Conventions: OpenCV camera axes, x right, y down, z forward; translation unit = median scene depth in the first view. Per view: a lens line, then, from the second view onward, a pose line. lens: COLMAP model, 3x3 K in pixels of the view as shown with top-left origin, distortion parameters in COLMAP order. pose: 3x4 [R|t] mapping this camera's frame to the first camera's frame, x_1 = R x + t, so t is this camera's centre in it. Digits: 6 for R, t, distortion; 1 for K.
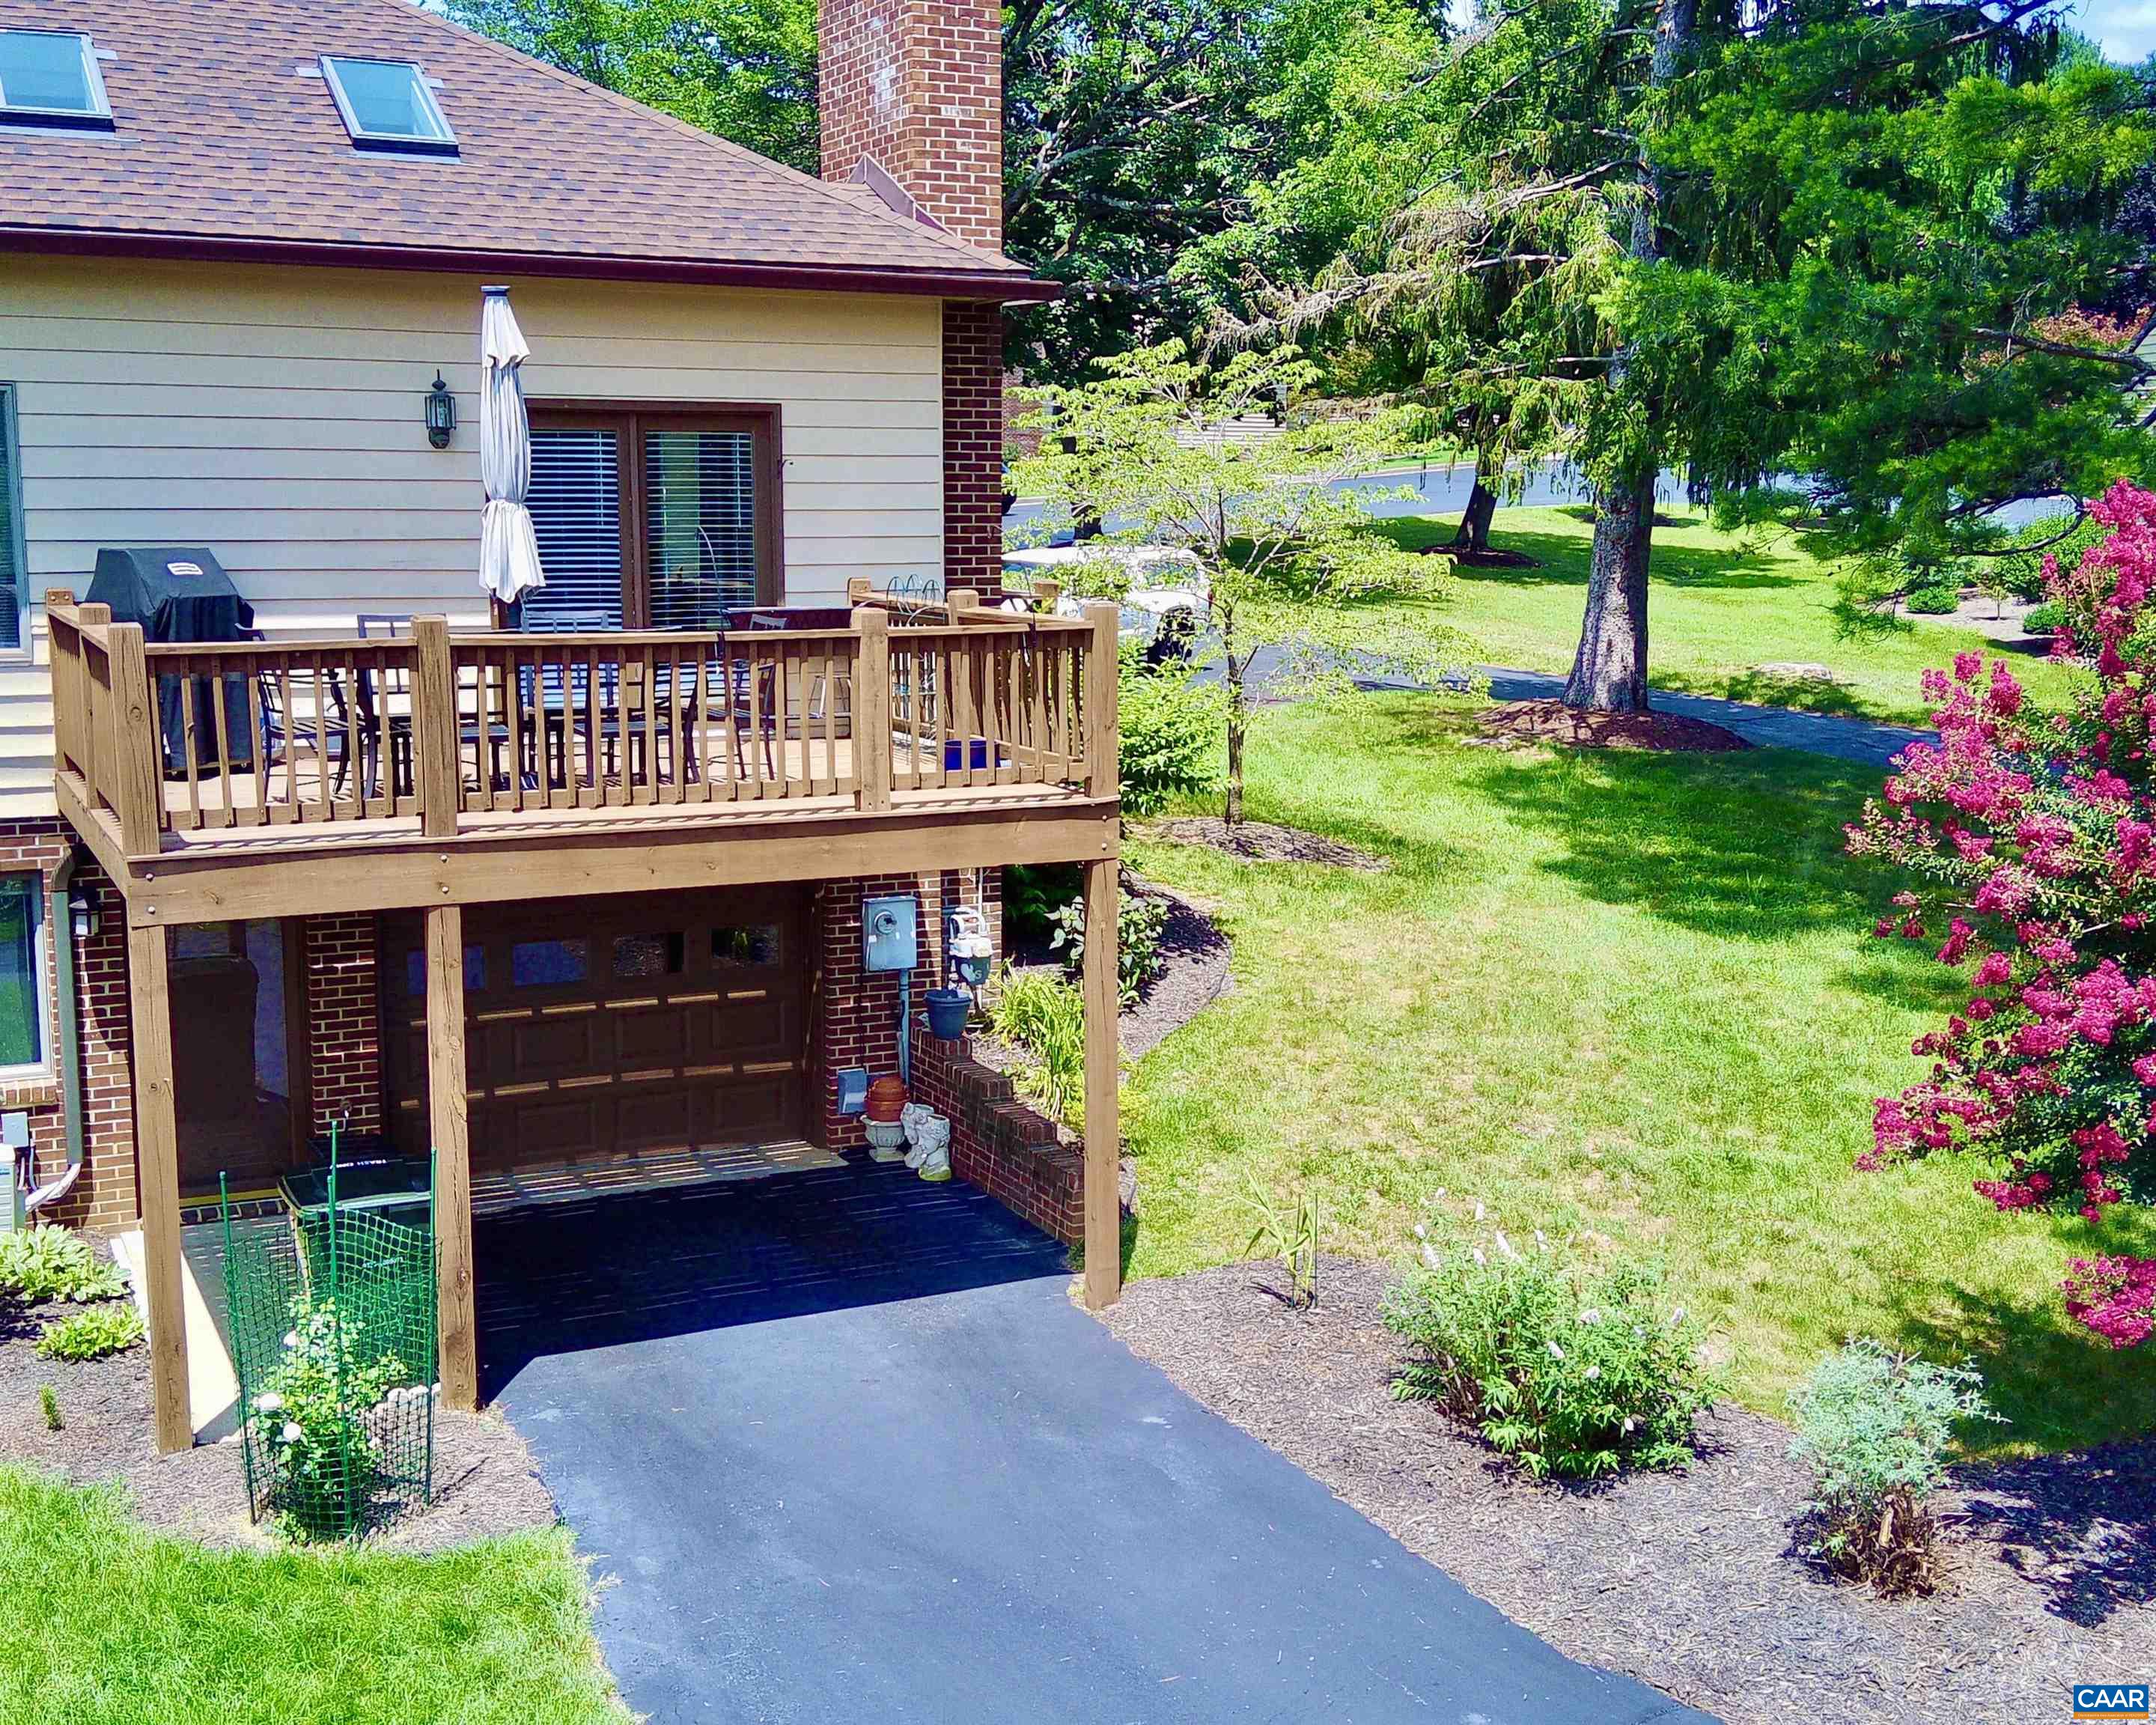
lens RADIAL K [[2561.6, 0, 1084.2], [0, 2561.6, 901.6], [0, 0, 1]] dist [0.103526, -0.109982]
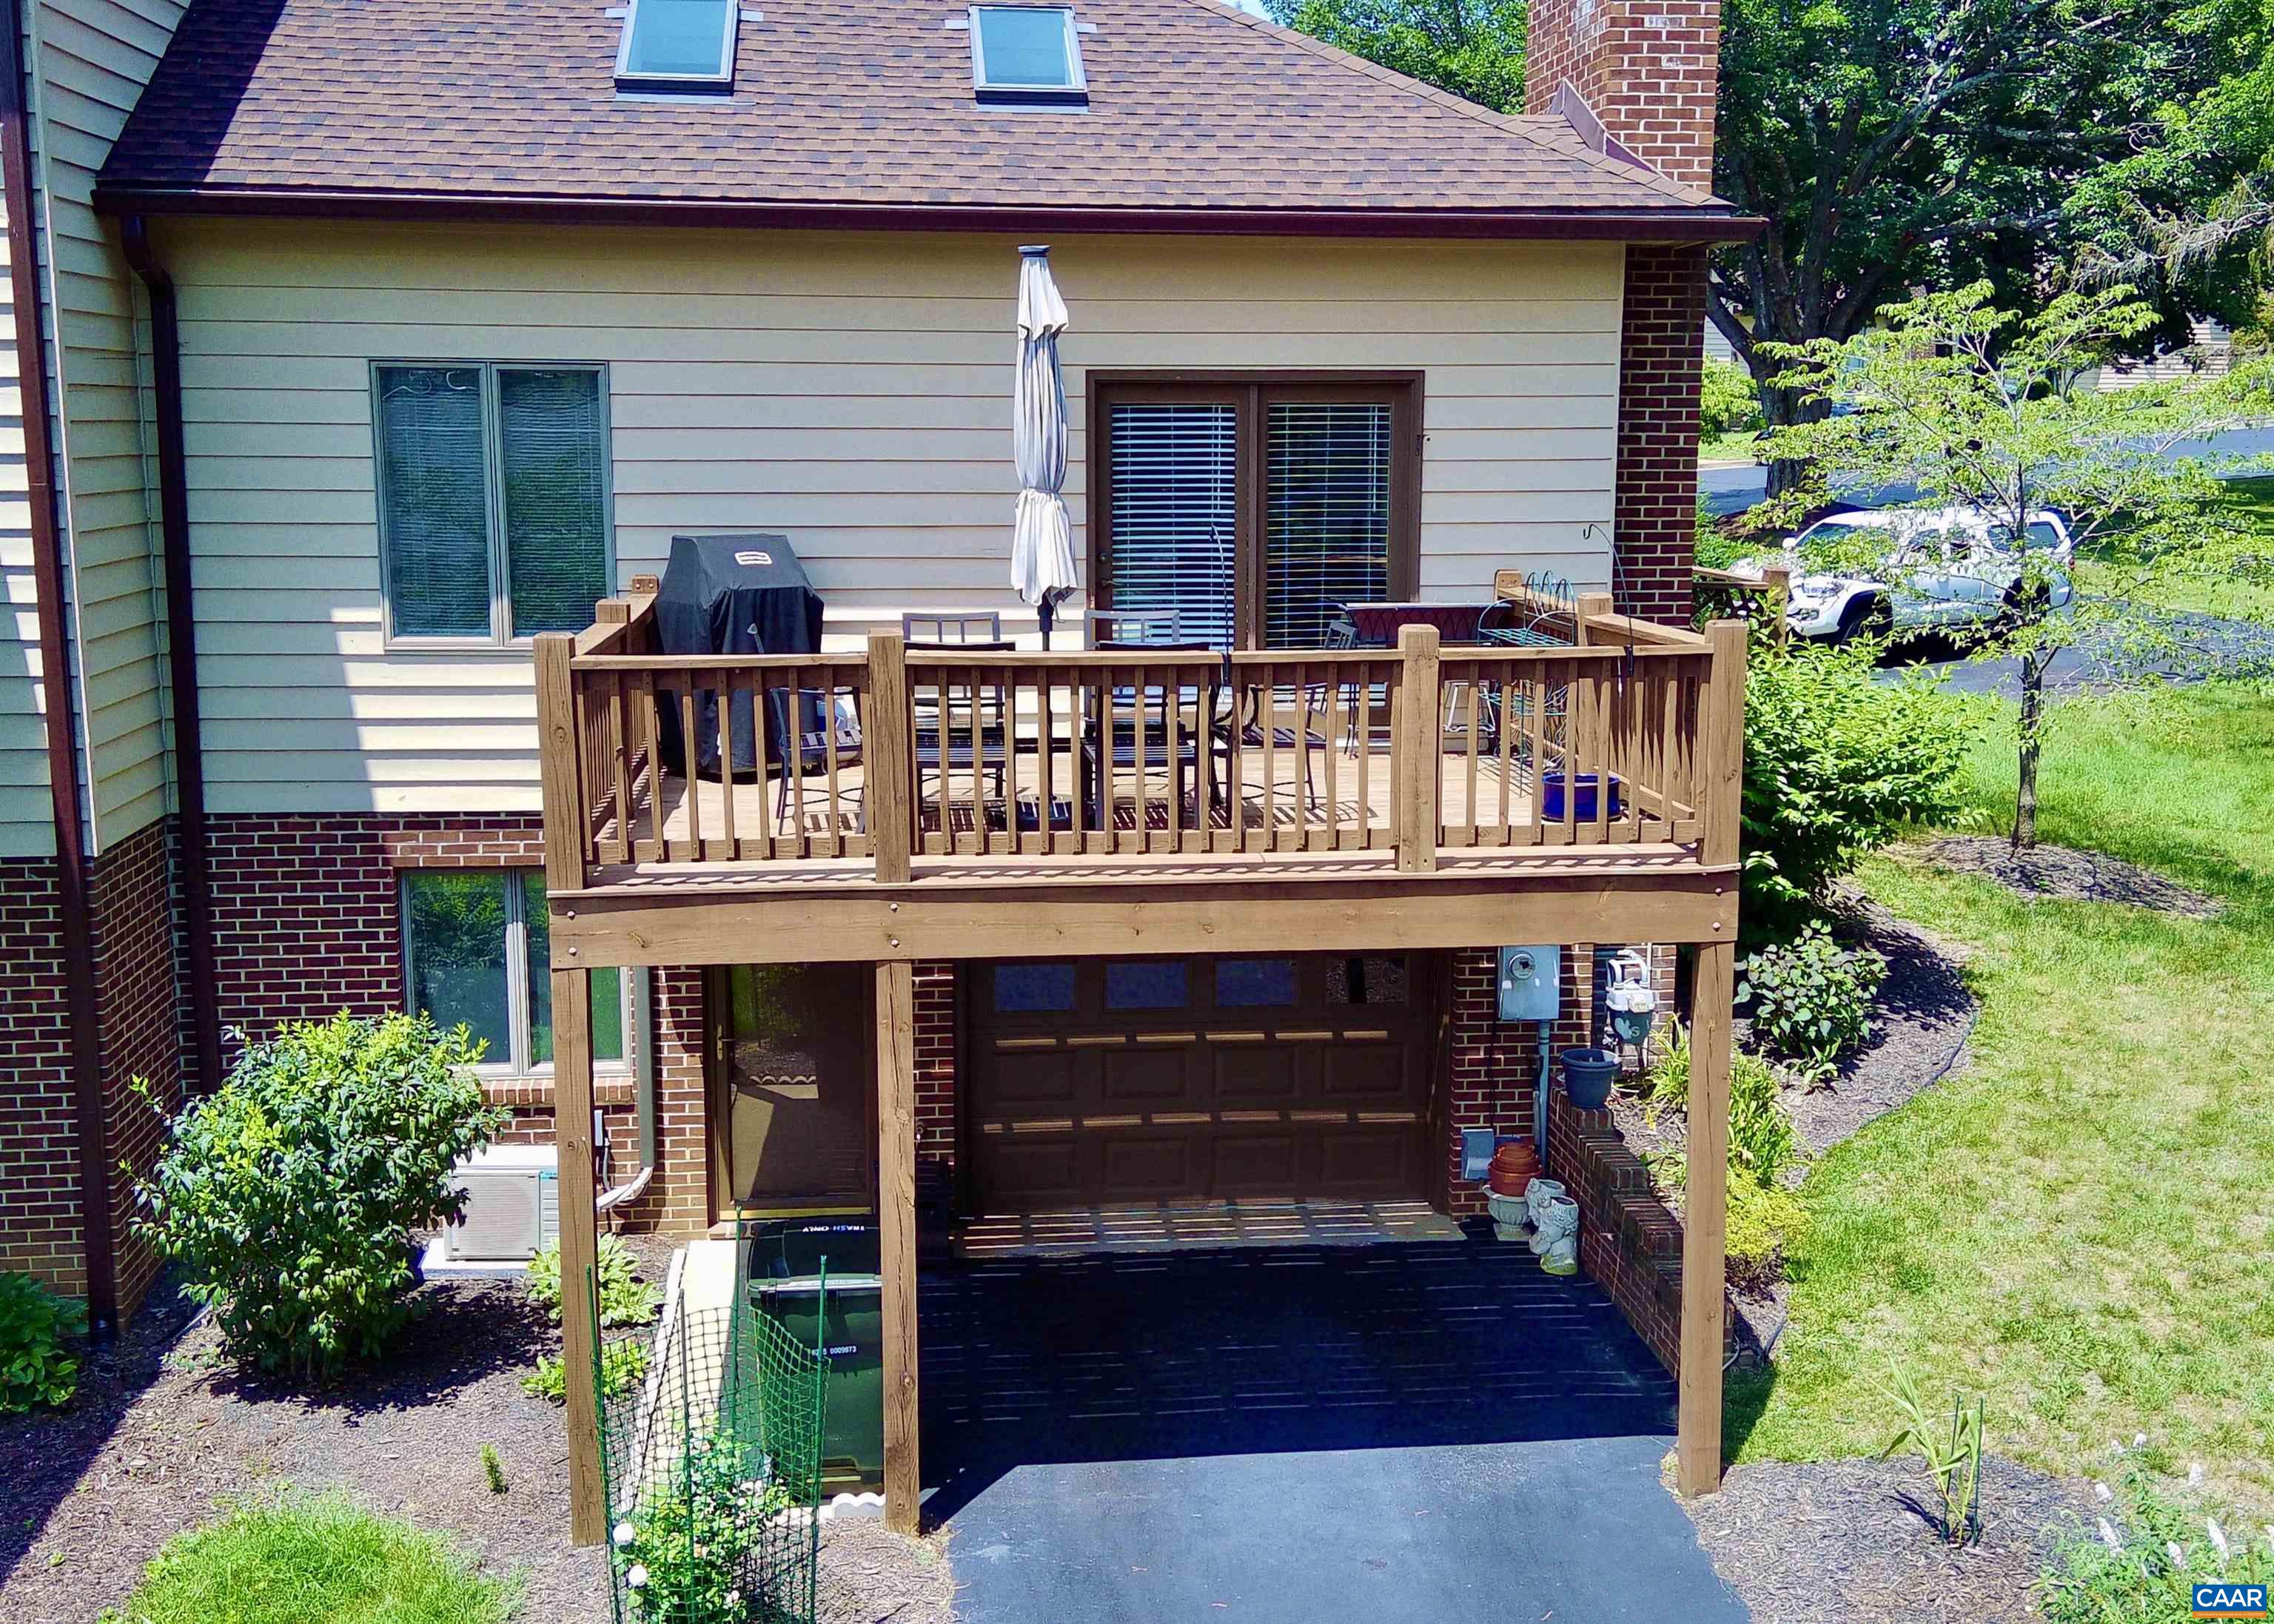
lens RADIAL K [[2416.6, 0, 1135.7], [0, 2416.6, 836.7], [0, 0, 1]] dist [0.132324, -0.231102]
pose [[0.941300, 0.055914, -0.332910, 0.071128], [-0.054313, 0.998424, 0.014121, -0.040582], [0.333175, 0.004789, 0.942853, 0.184776]]
